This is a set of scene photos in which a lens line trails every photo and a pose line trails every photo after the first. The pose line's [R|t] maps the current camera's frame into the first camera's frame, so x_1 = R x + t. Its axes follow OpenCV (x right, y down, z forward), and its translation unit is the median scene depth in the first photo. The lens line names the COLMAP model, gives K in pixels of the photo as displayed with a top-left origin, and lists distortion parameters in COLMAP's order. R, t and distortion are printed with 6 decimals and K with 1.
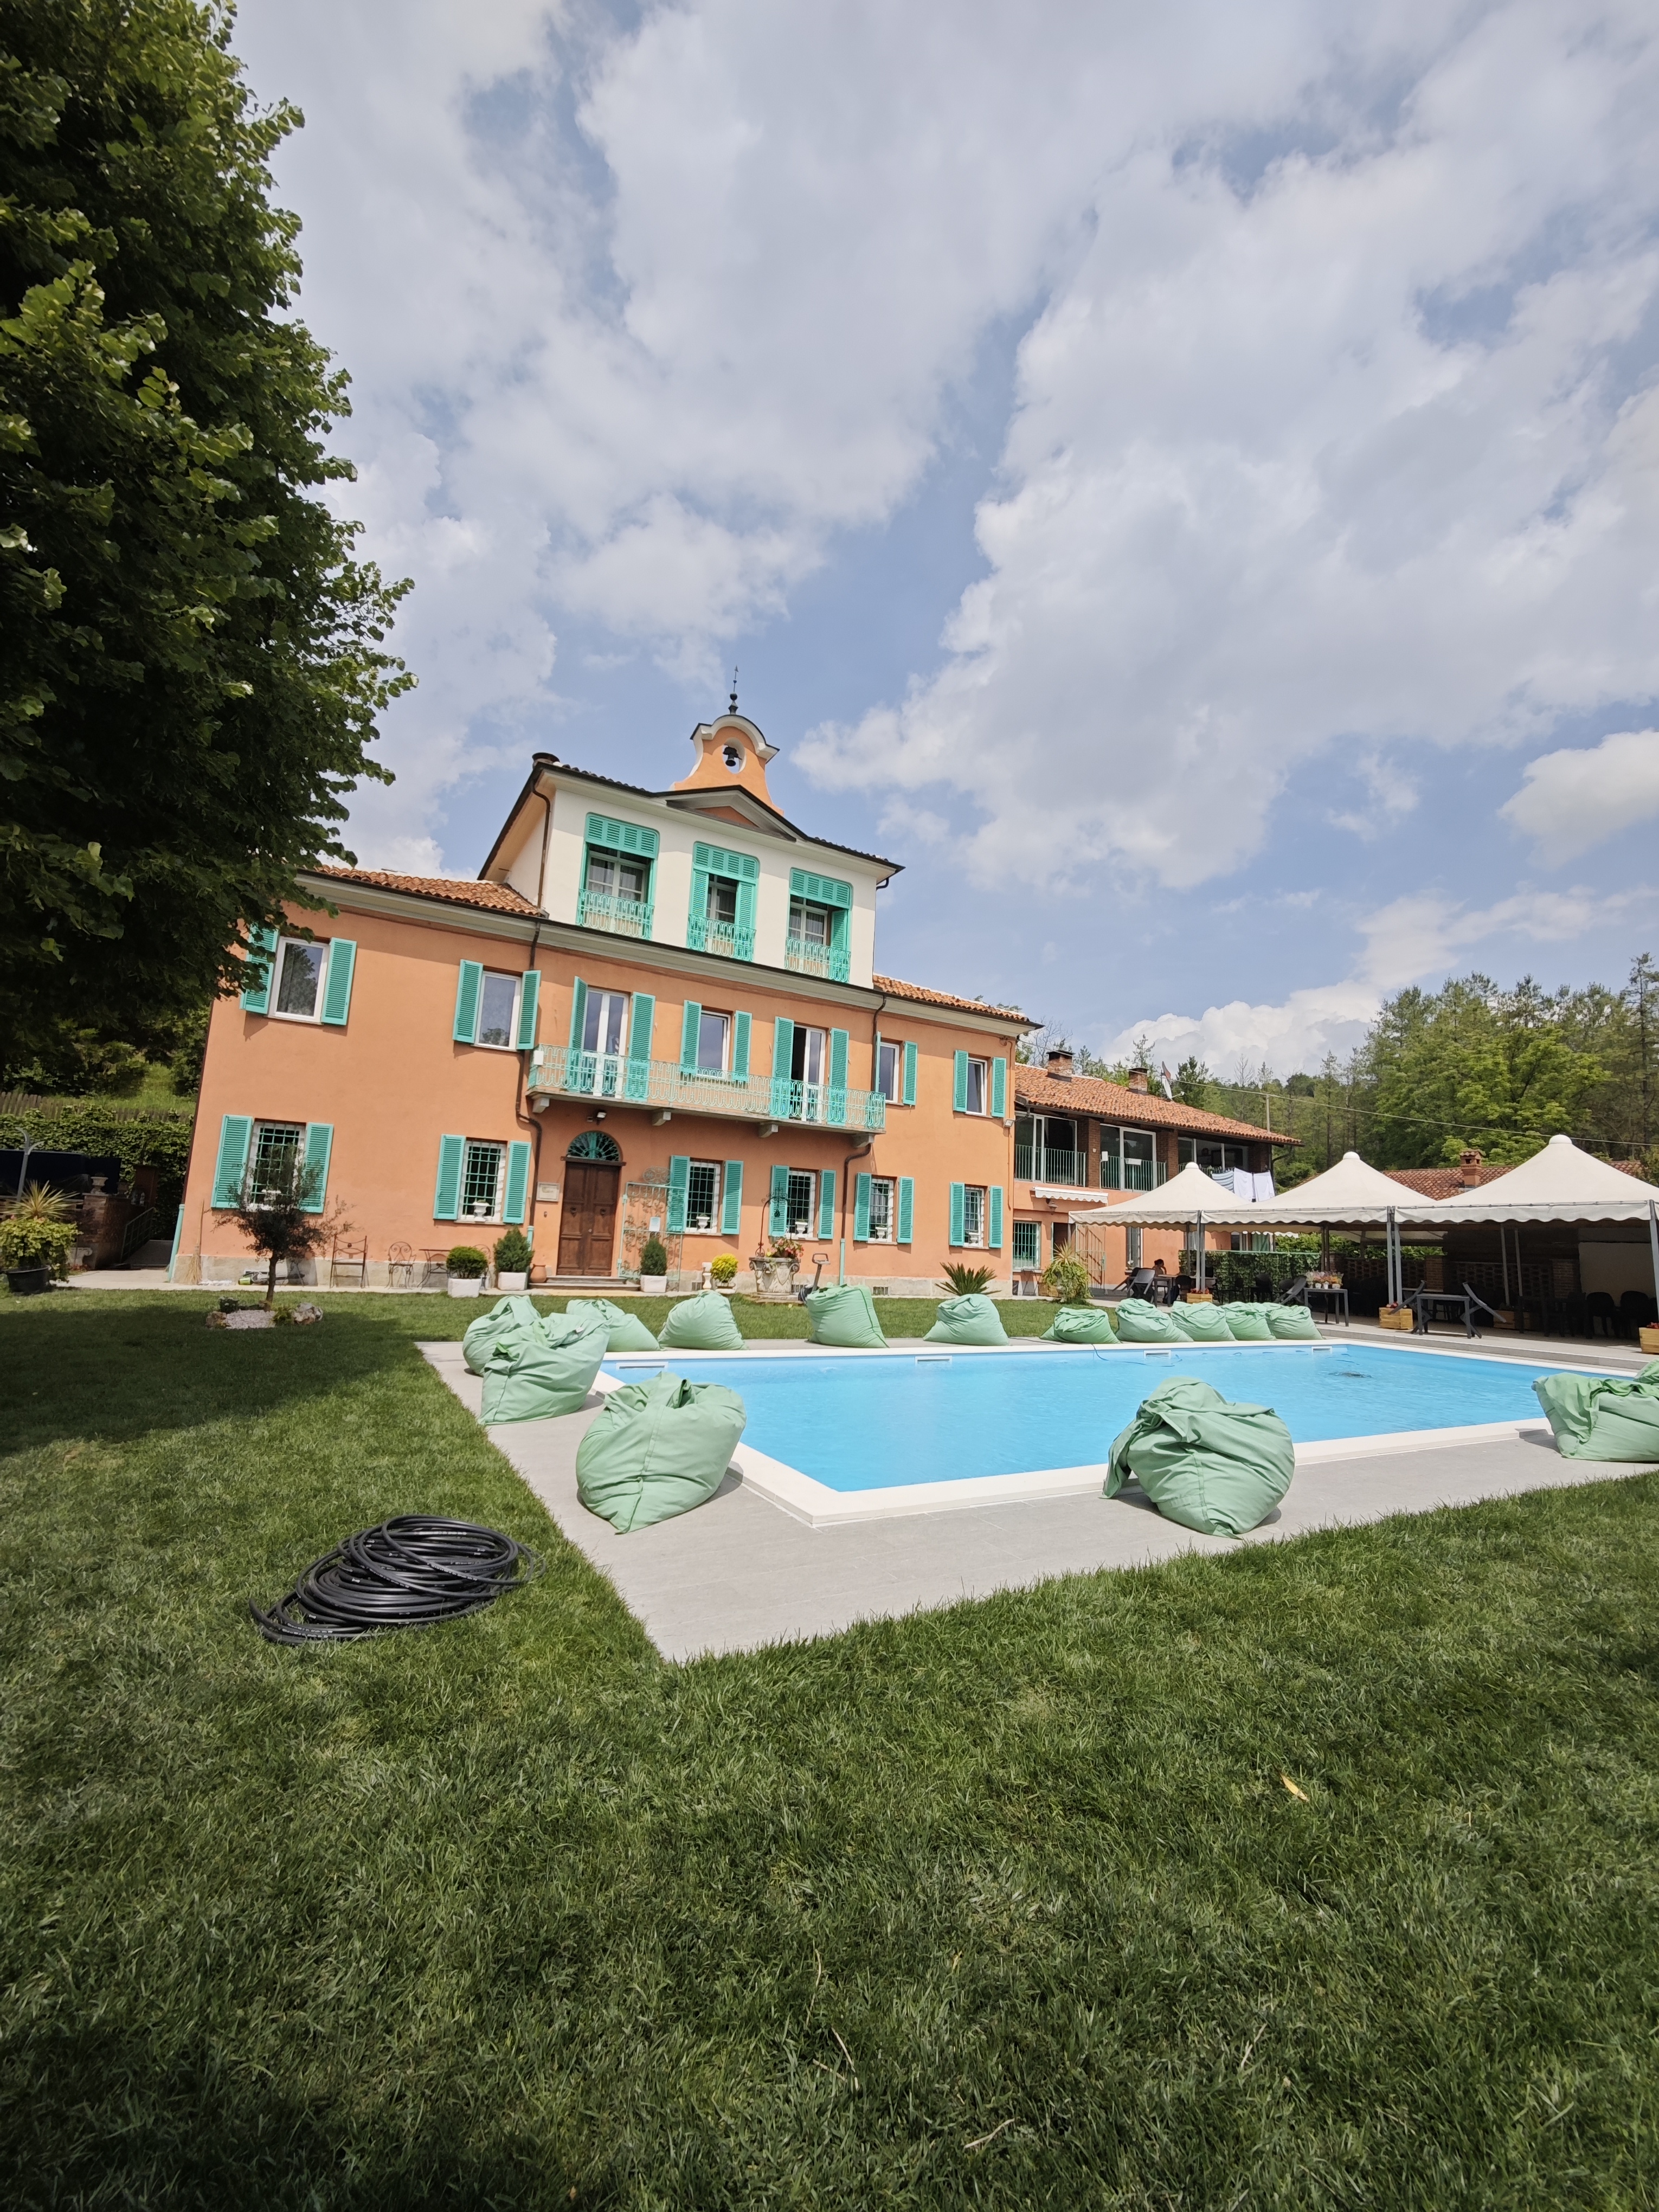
lens RADIAL K [[908.8, 0, 826.3], [0, 908.8, 1112.6], [0, 0, 1]] dist [-0.011477, 0.008626]
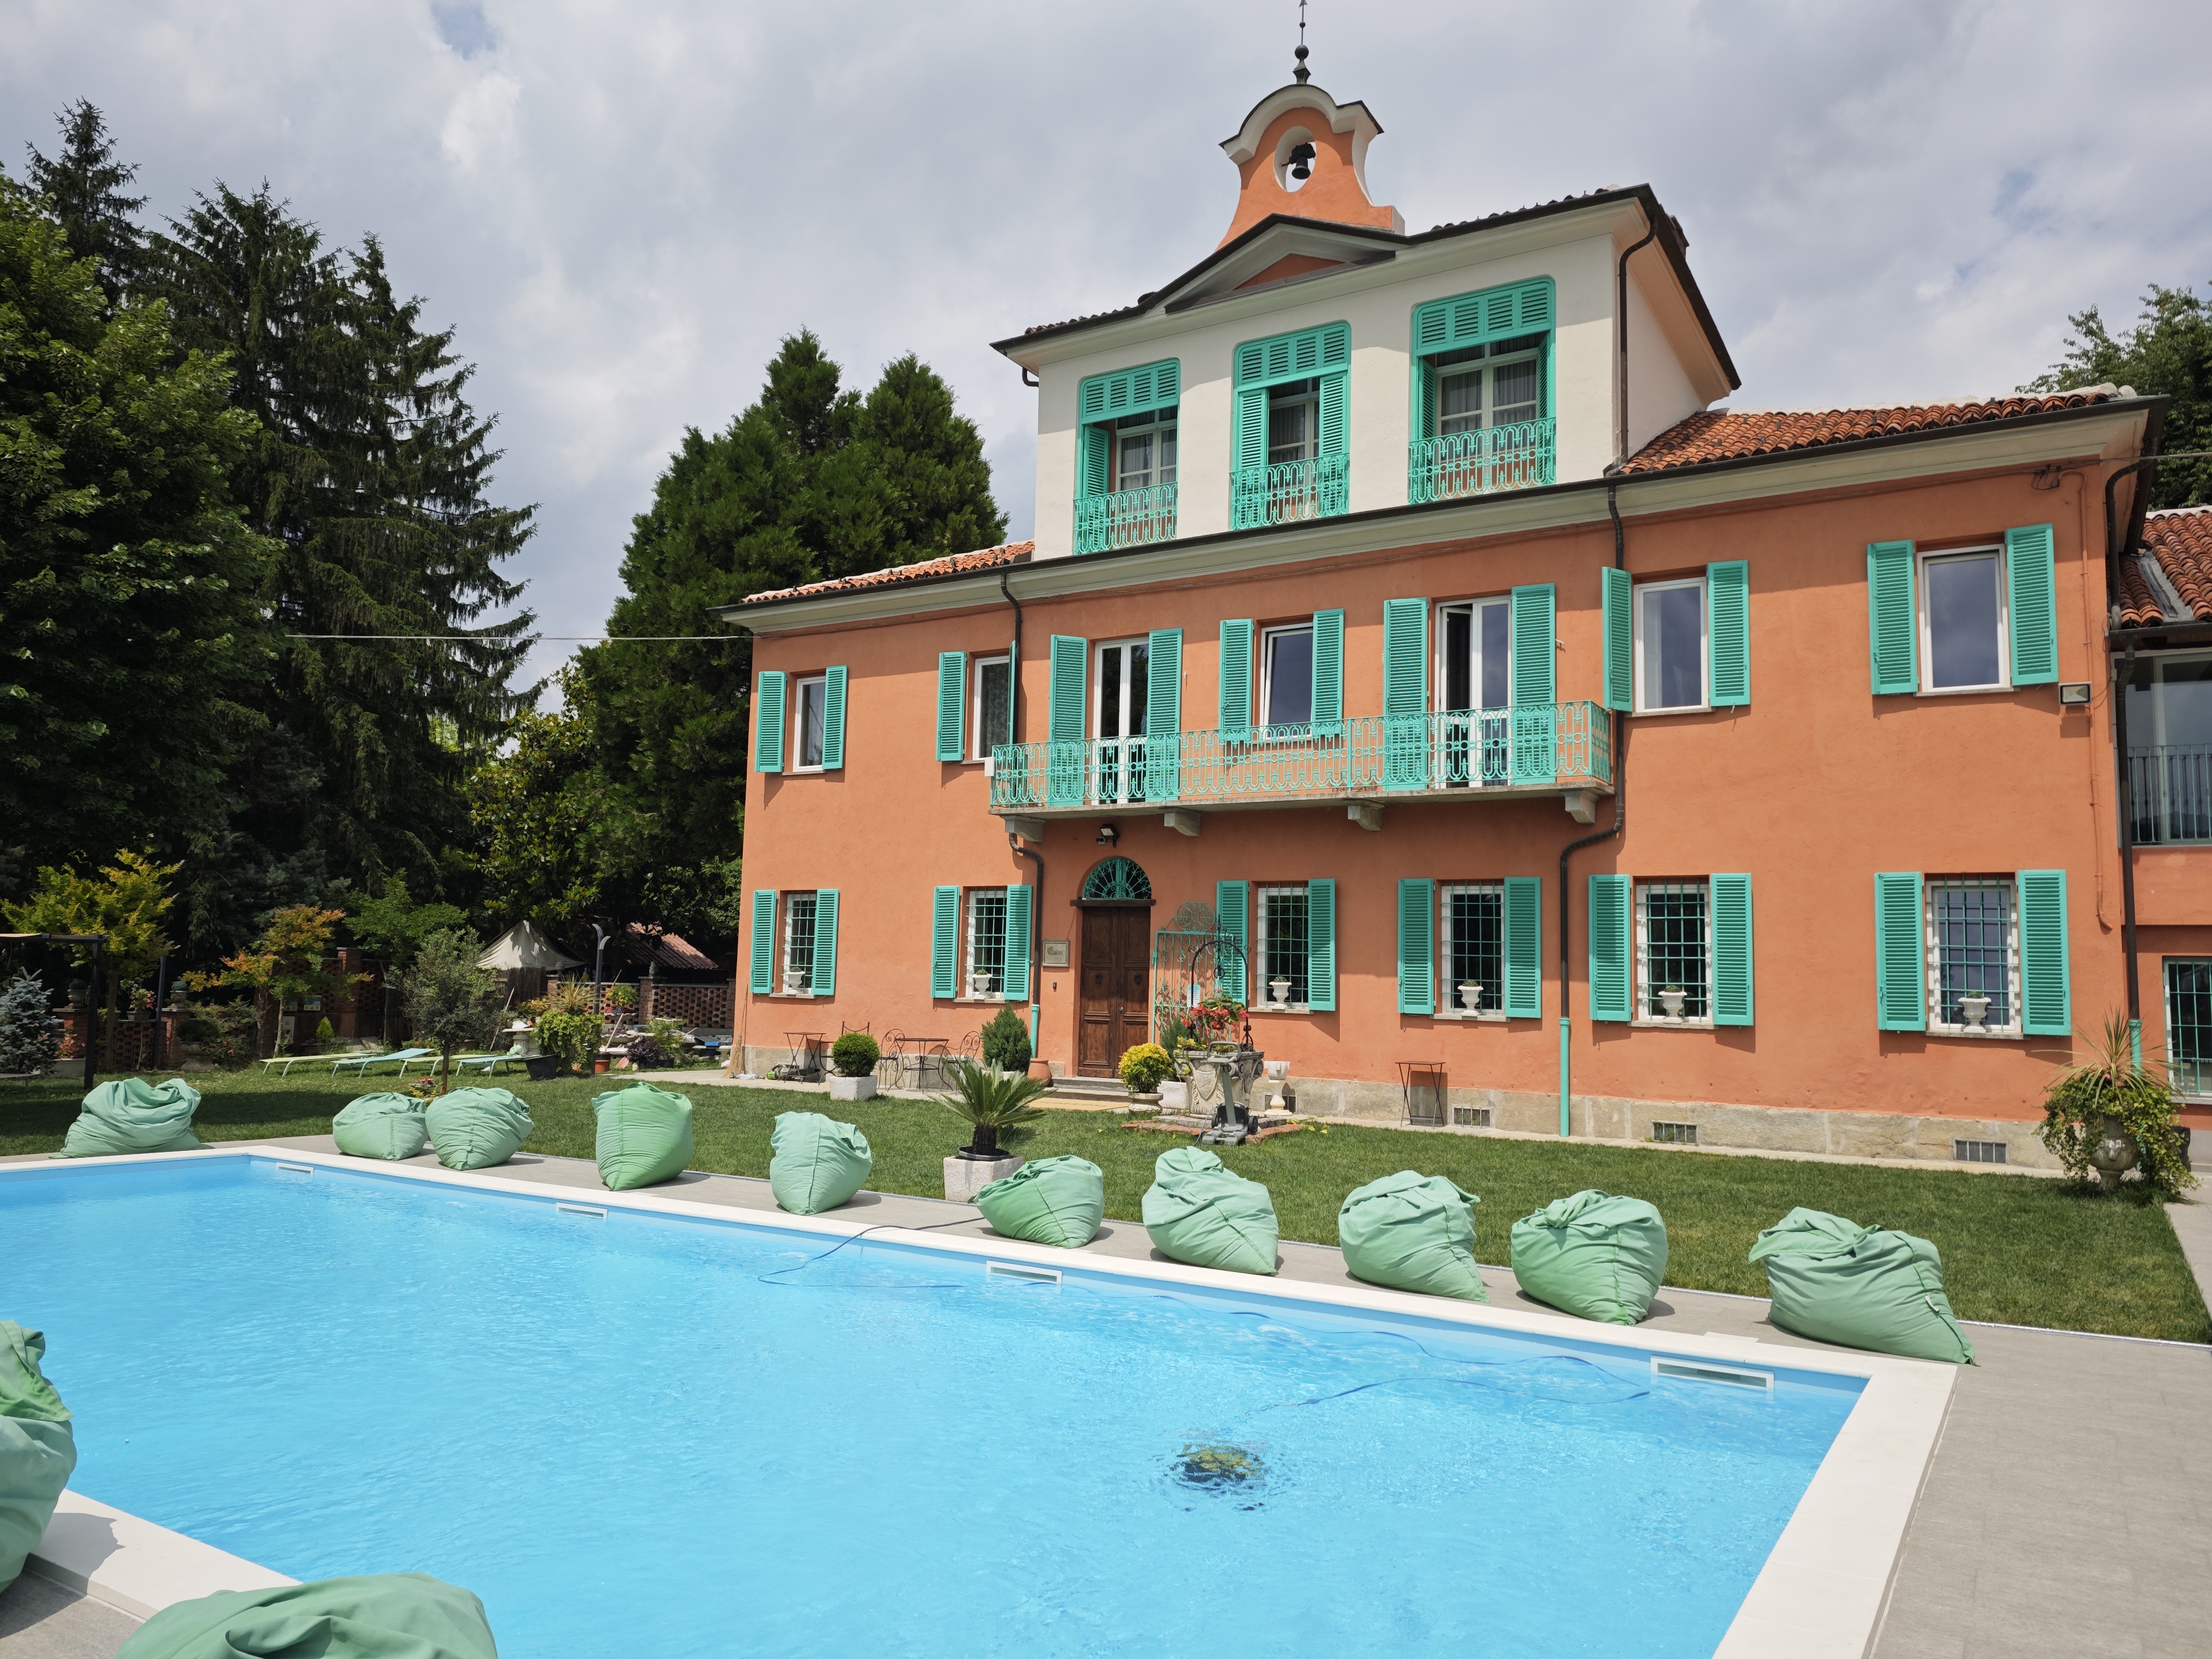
lens RADIAL K [[1520.7, 0, 1099.9], [0, 1520.7, 839.7], [0, 0, 1]] dist [0.071939, -0.131366]
pose [[0.483108, -0.122342, -0.866971, 0.747744], [0.118042, 0.990250, -0.073961, 0.094663], [0.867567, -0.066608, 0.492840, 0.492266]]
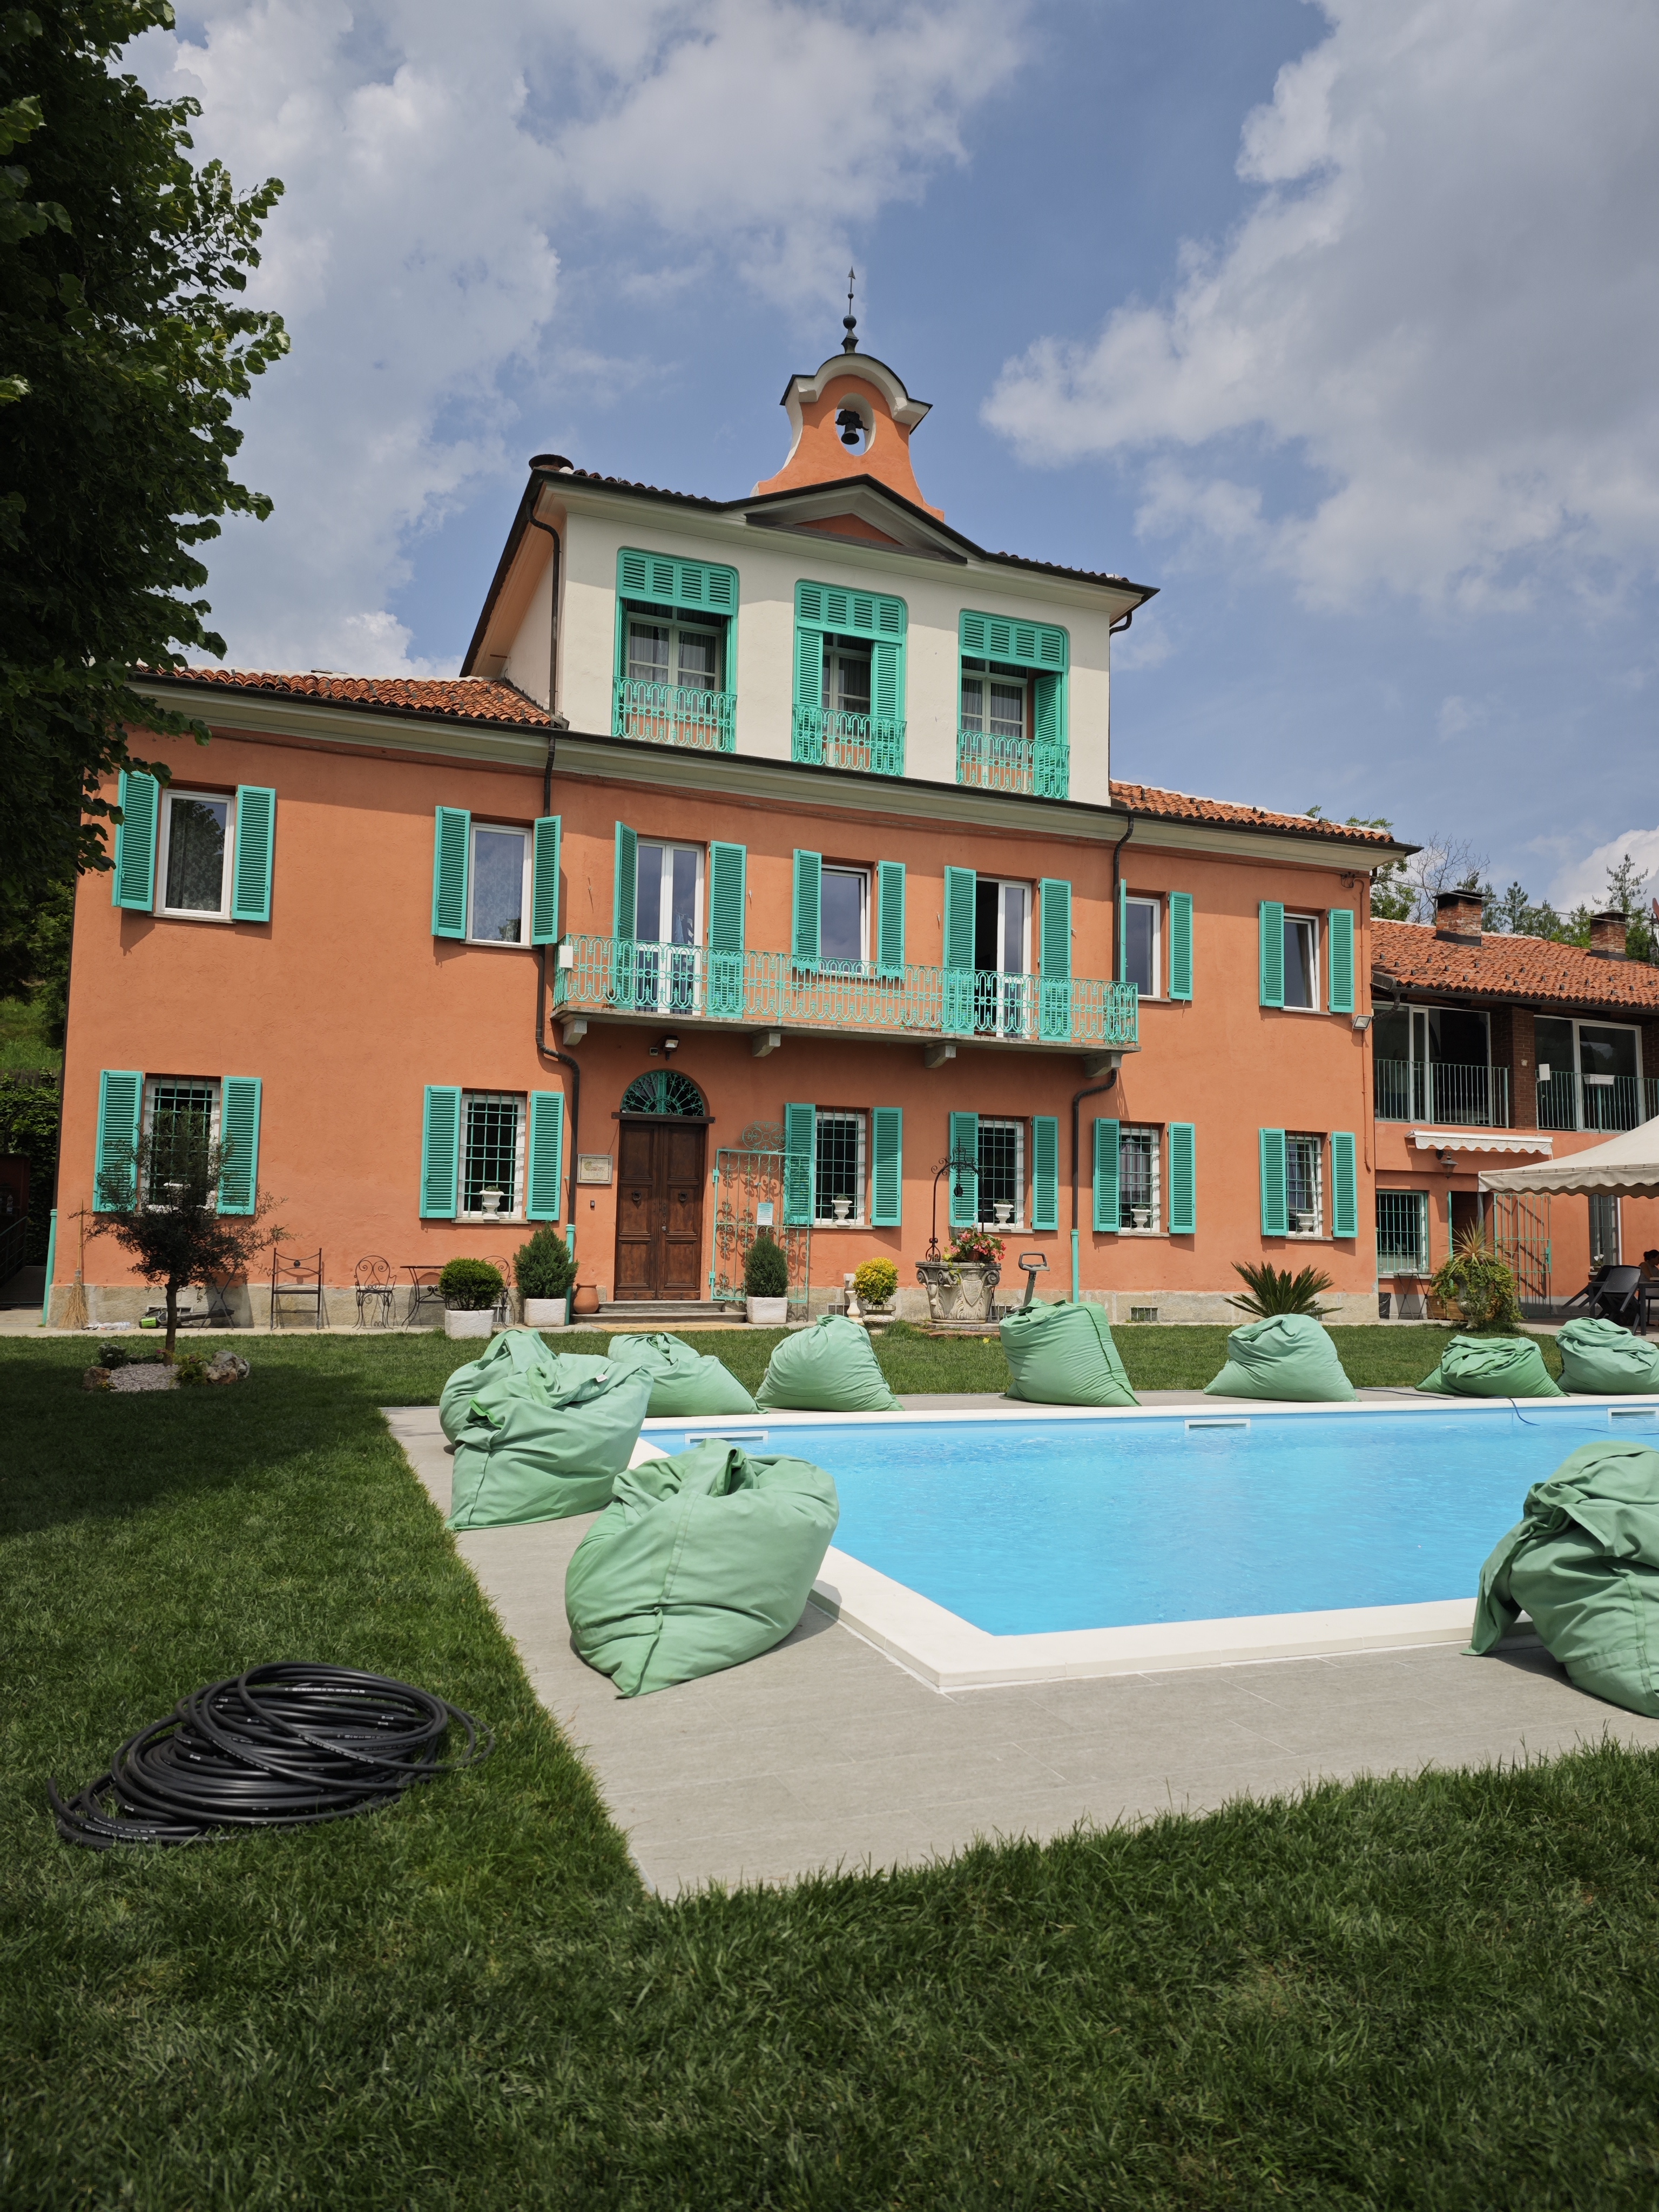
lens RADIAL K [[1490.9, 0, 829.8], [0, 1490.9, 1105.1], [0, 0, 1]] dist [0.078820, -0.125320]
pose [[0.986984, -0.043787, -0.154740, 0.017699], [0.051306, 0.997672, 0.044936, 0.004809], [0.152412, -0.052290, 0.986933, 0.006075]]
